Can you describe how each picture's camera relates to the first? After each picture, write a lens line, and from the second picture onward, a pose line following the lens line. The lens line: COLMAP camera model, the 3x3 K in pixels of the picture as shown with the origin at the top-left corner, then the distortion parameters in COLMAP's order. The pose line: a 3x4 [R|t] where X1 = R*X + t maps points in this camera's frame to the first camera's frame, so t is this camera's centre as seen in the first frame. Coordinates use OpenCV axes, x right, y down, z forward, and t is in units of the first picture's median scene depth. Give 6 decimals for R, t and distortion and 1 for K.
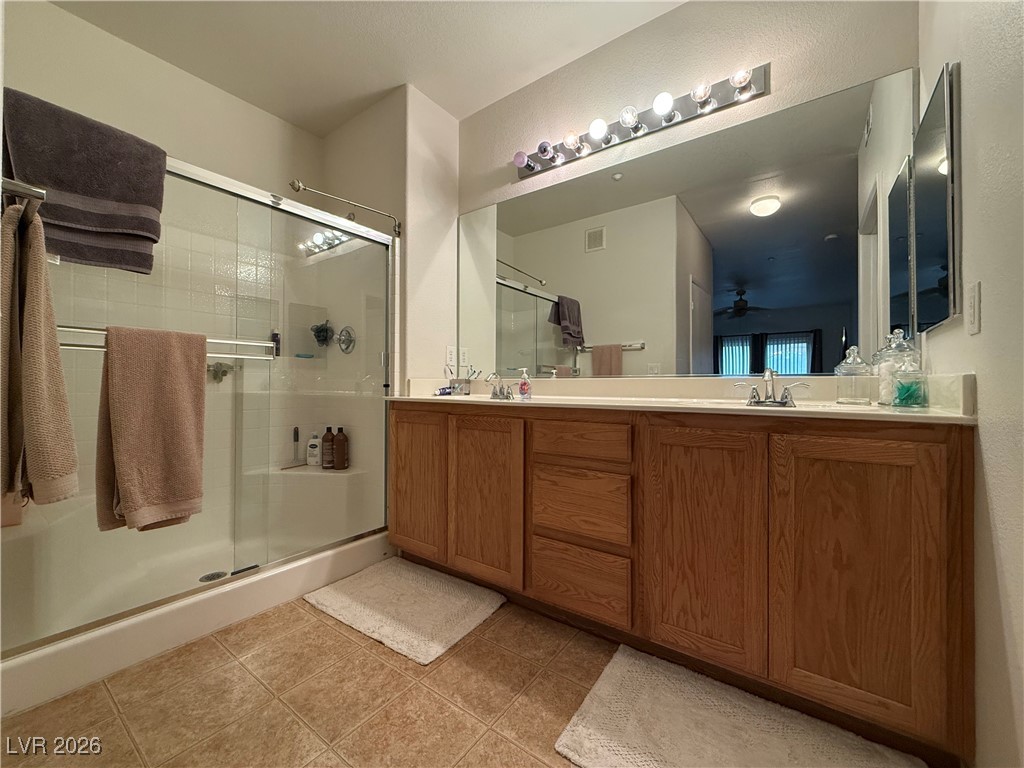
lens RADIAL K [[407.3, 0, 513.3], [0, 407.3, 382.4], [0, 0, 1]] dist [-0.000067, 0.000413]
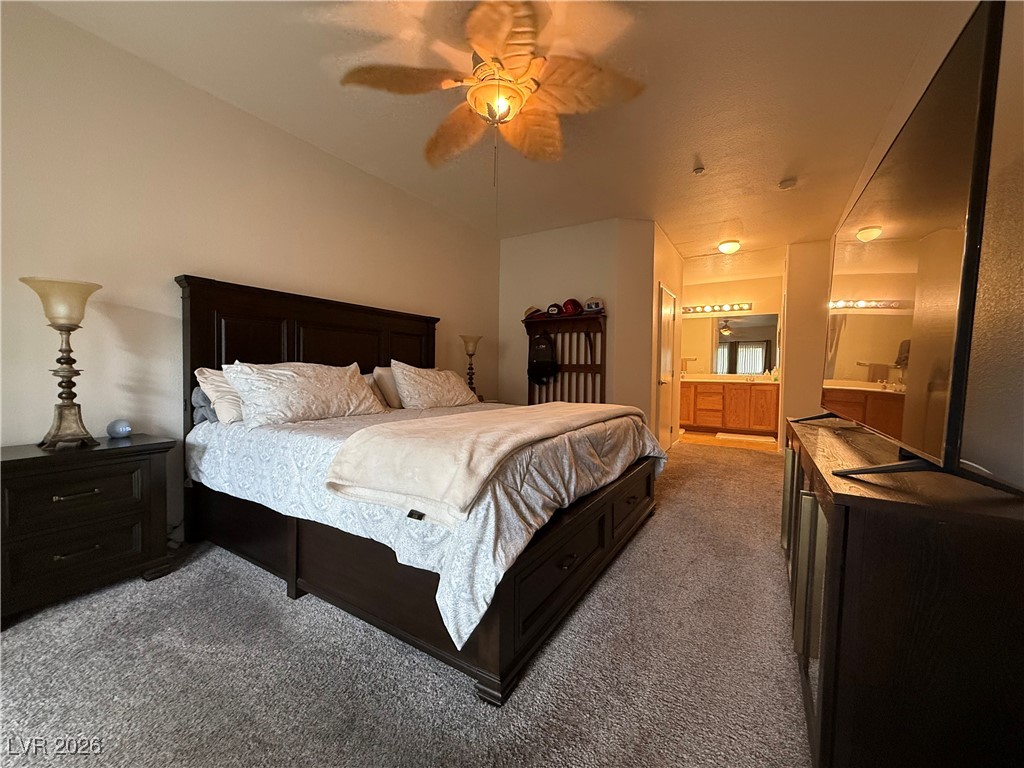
lens RADIAL K [[407.3, 0, 512.4], [0, 407.3, 386.8], [0, 0, 1]] dist [-0.000067, 0.000413]
pose [[0.997634, -0.000411, 0.068741, -2.175269], [-0.002749, 0.998944, 0.045862, -0.079002], [-0.068688, -0.045943, 0.996580, -3.130750]]
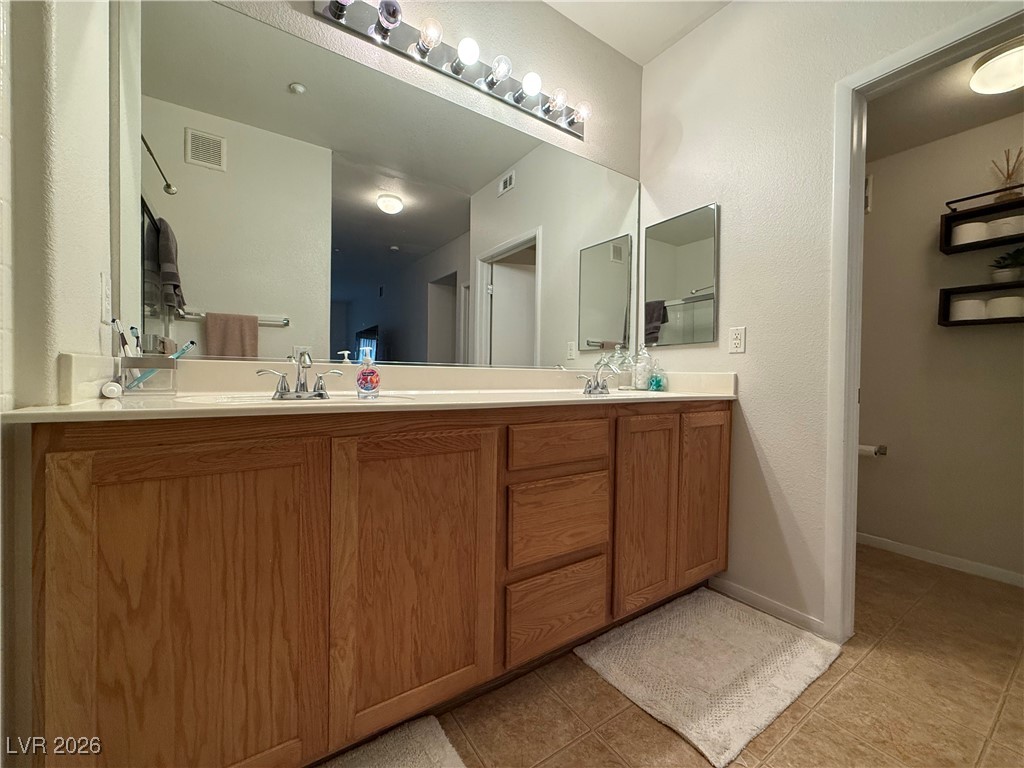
lens RADIAL K [[407.3, 0, 510.3], [0, 407.3, 382.4], [0, 0, 1]] dist [-0.000067, 0.000413]
pose [[0.353304, -0.013152, 0.935416, -0.606789], [-0.019776, 0.999573, 0.021523, 0.000894], [-0.935299, -0.026103, 0.352893, 0.743992]]
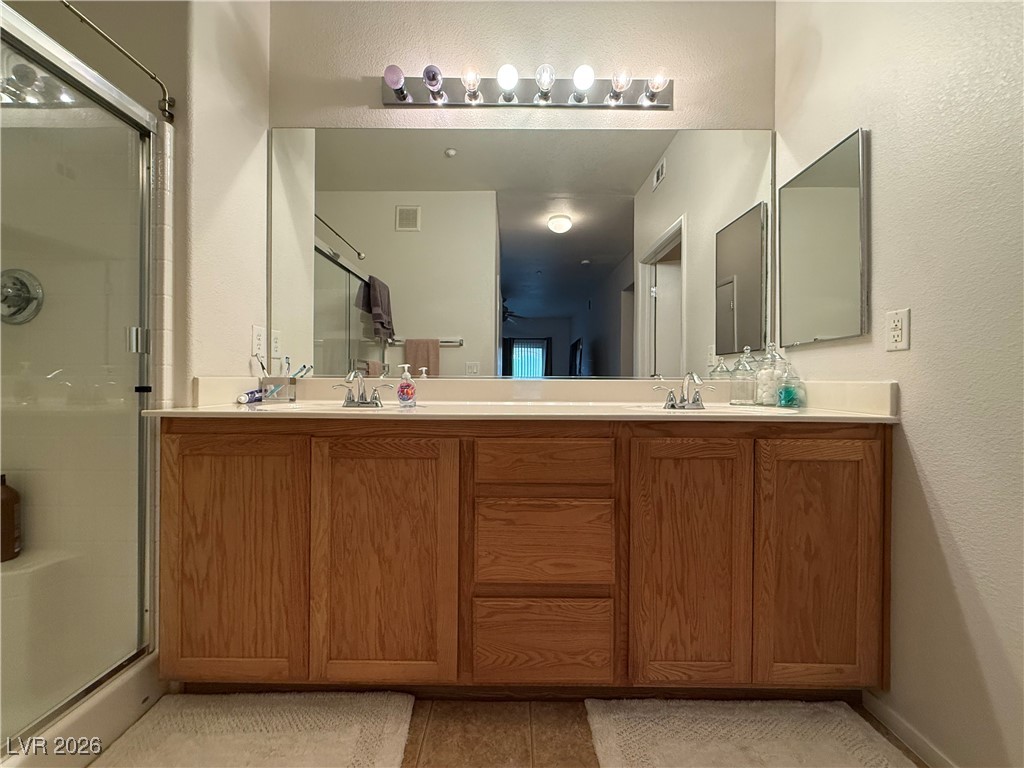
lens RADIAL K [[407.3, 0, 511.2], [0, 407.3, 382.6], [0, 0, 1]] dist [-0.000067, 0.000413]
pose [[0.814689, 0.001788, 0.579895, -0.312434], [-0.007421, 0.999946, 0.007343, -0.011841], [-0.579851, -0.010286, 0.814658, 0.376230]]
